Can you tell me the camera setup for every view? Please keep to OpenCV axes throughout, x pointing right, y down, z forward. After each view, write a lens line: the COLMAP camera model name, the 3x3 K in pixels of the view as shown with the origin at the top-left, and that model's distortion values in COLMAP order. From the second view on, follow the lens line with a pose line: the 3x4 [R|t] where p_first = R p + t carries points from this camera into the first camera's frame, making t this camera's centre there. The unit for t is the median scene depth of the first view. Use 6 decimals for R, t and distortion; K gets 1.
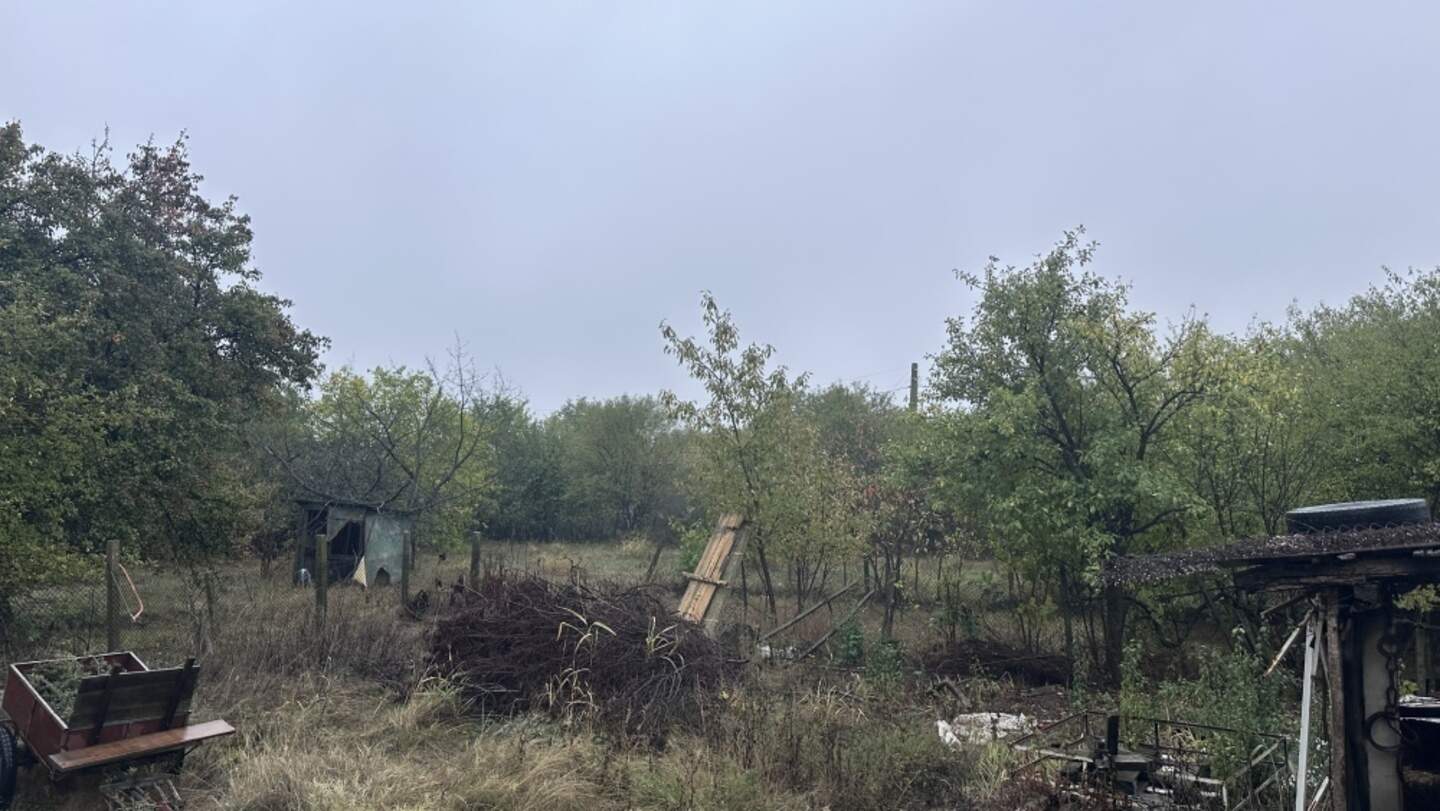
lens RADIAL K [[965.7, 0, 725.3], [0, 965.7, 409.4], [0, 0, 1]] dist [0.057344, -0.101310]
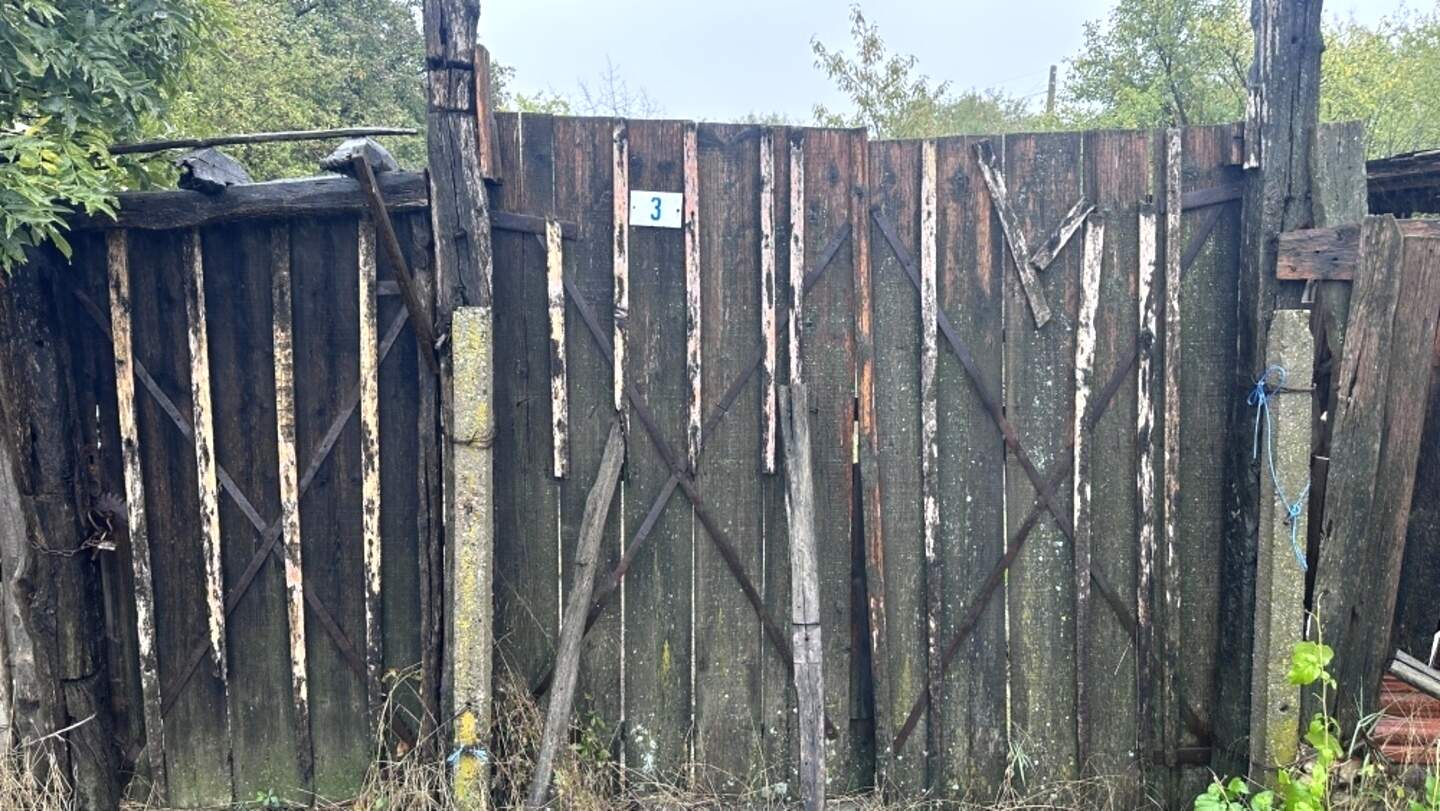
lens RADIAL K [[965.7, 0, 725.3], [0, 965.7, 409.4], [0, 0, 1]] dist [0.057344, -0.101310]
pose [[0.992450, -0.002040, -0.122632, -0.029463], [0.036051, 0.960546, 0.275775, 0.005501], [0.117231, -0.278114, 0.953367, -0.160635]]
